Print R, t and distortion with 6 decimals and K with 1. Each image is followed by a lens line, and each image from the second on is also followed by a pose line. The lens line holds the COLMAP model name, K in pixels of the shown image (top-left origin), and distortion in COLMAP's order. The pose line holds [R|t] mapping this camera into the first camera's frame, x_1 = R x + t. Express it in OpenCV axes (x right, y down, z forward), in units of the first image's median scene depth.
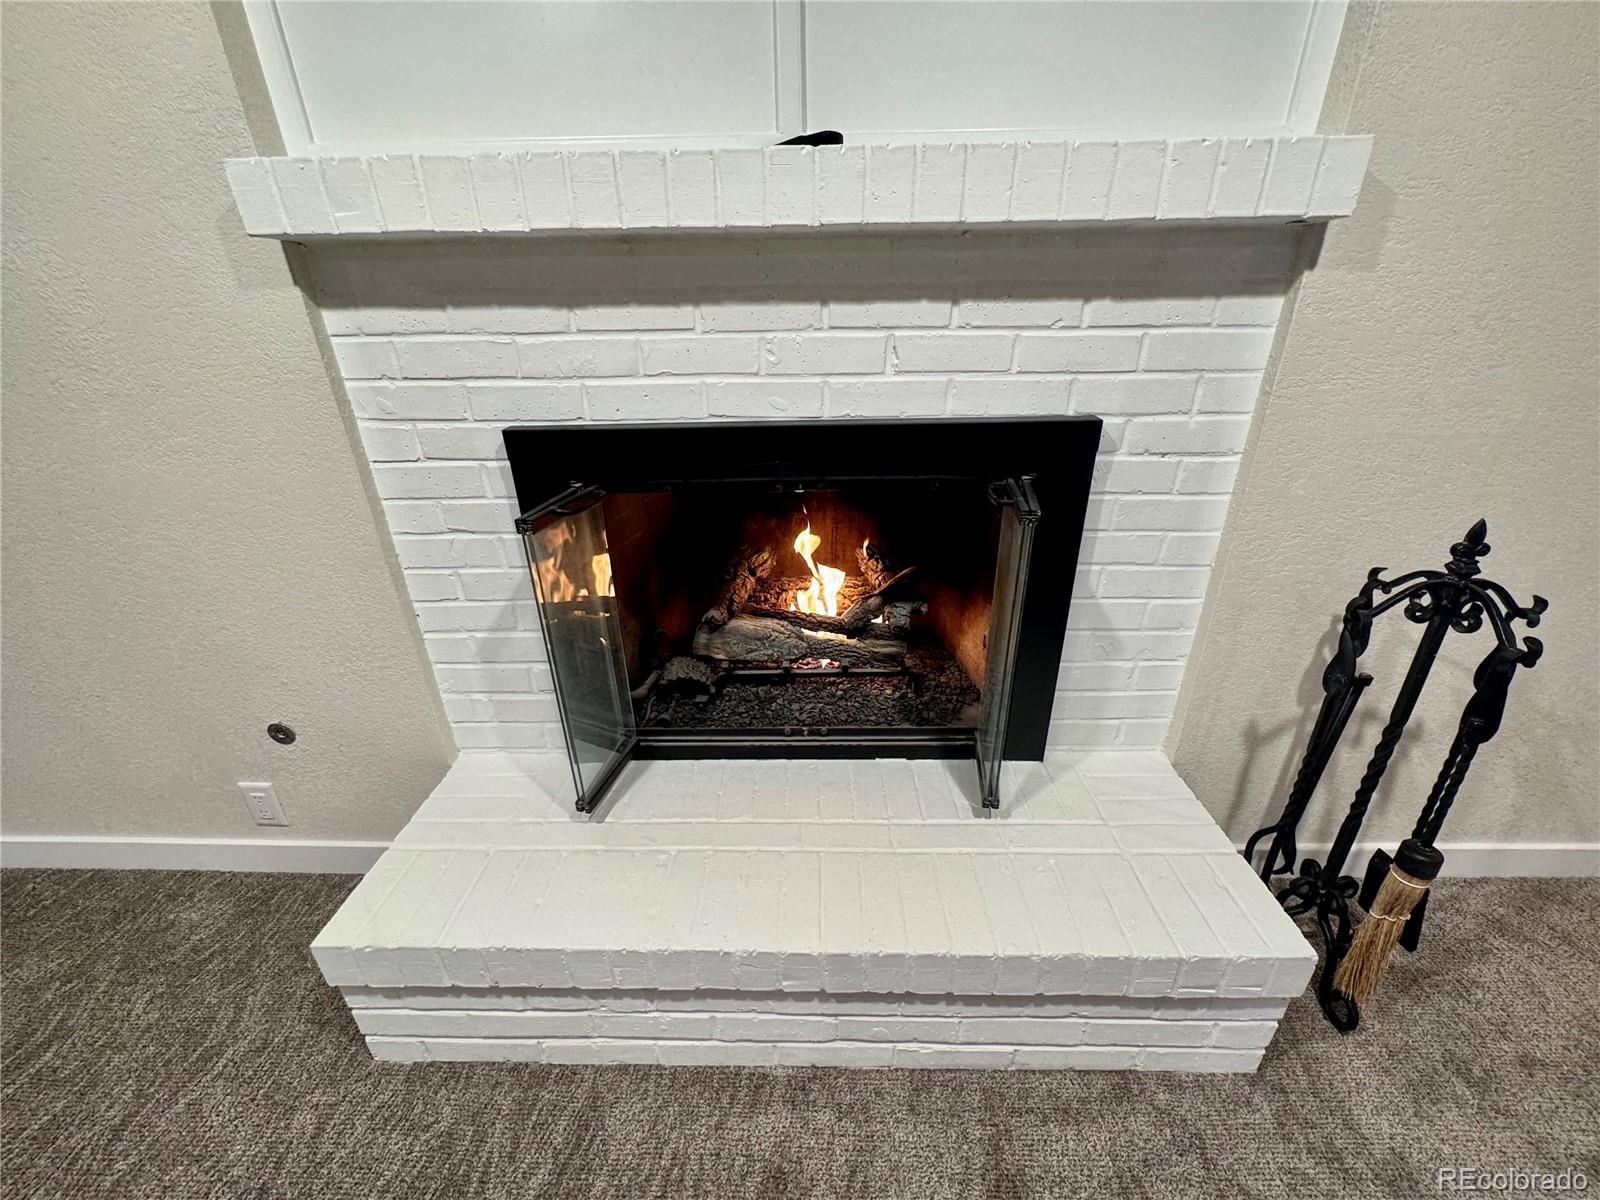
lens RADIAL K [[644.2, 0, 804.5], [0, 644.2, 596.4], [0, 0, 1]] dist [-0.001238, 0.000022]
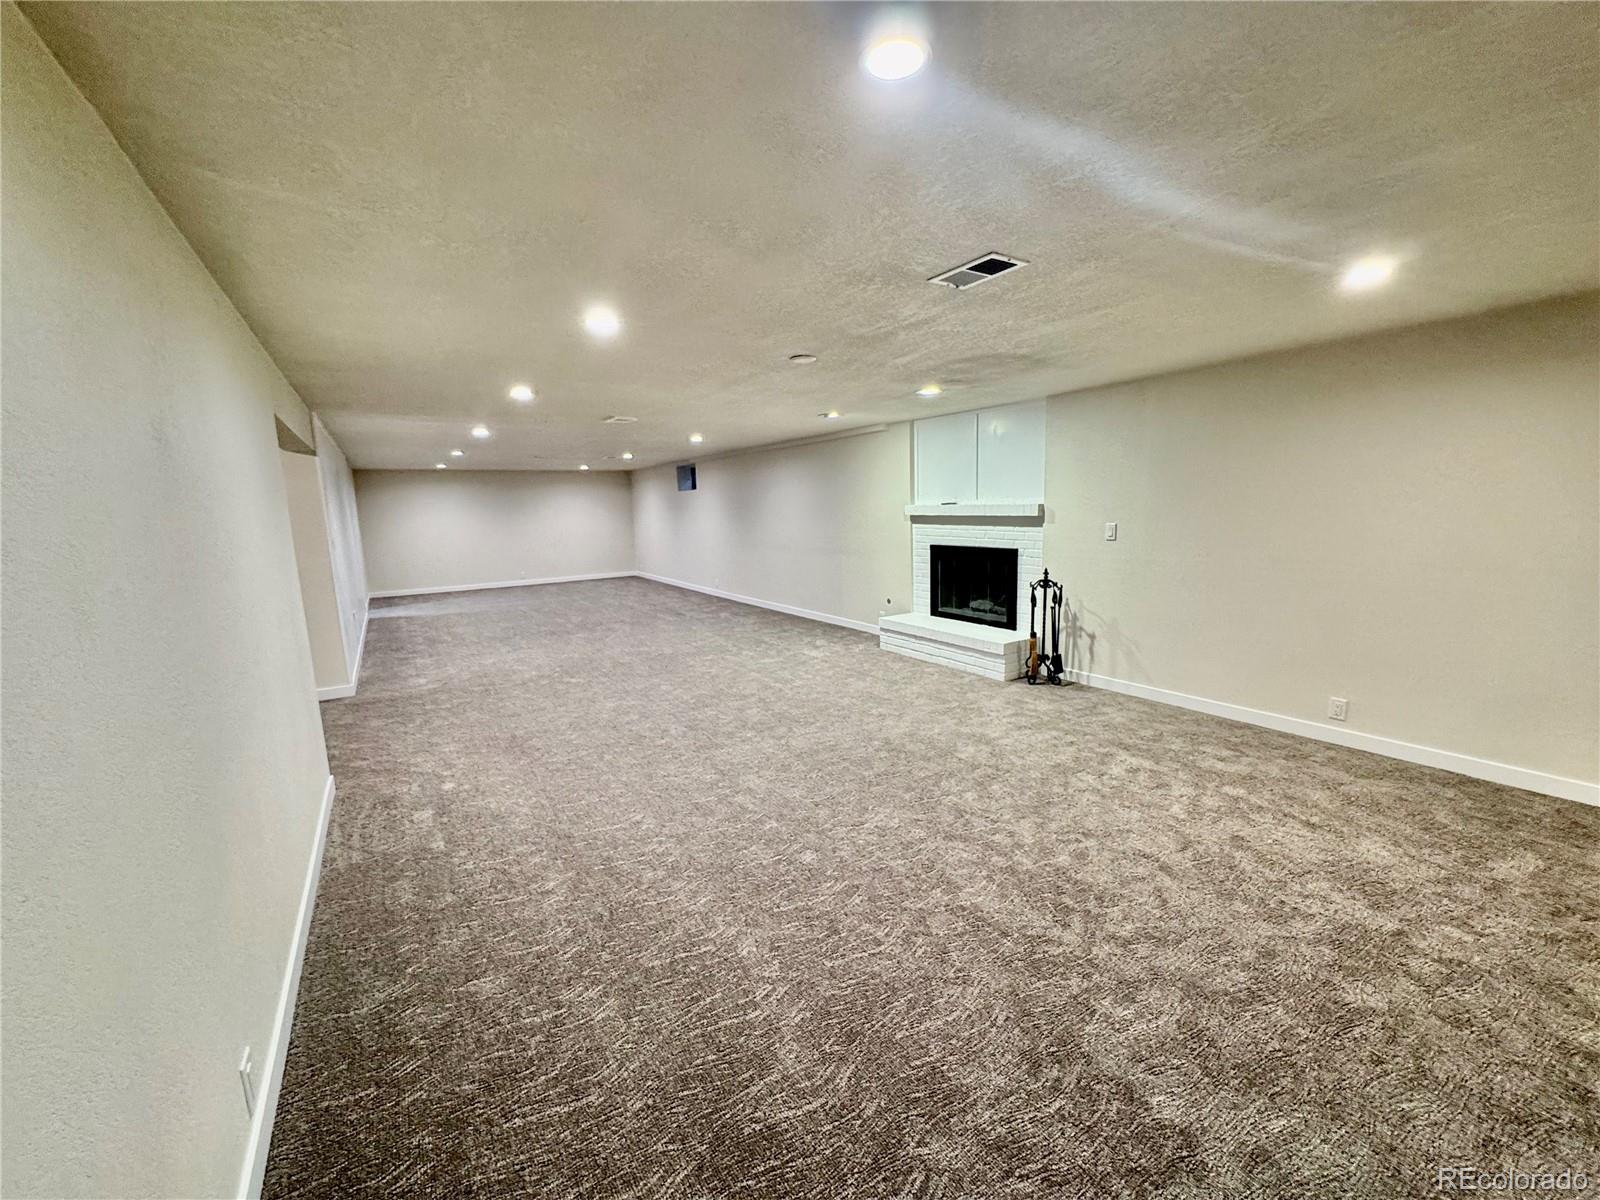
lens RADIAL K [[644.2, 0, 800.4], [0, 644.2, 603.2], [0, 0, 1]] dist [-0.001238, 0.000022]
pose [[0.561538, 0.125519, -0.817875, 3.849171], [-0.328166, 0.941152, -0.080874, 1.133829], [0.759593, 0.313813, 0.569684, -3.153029]]
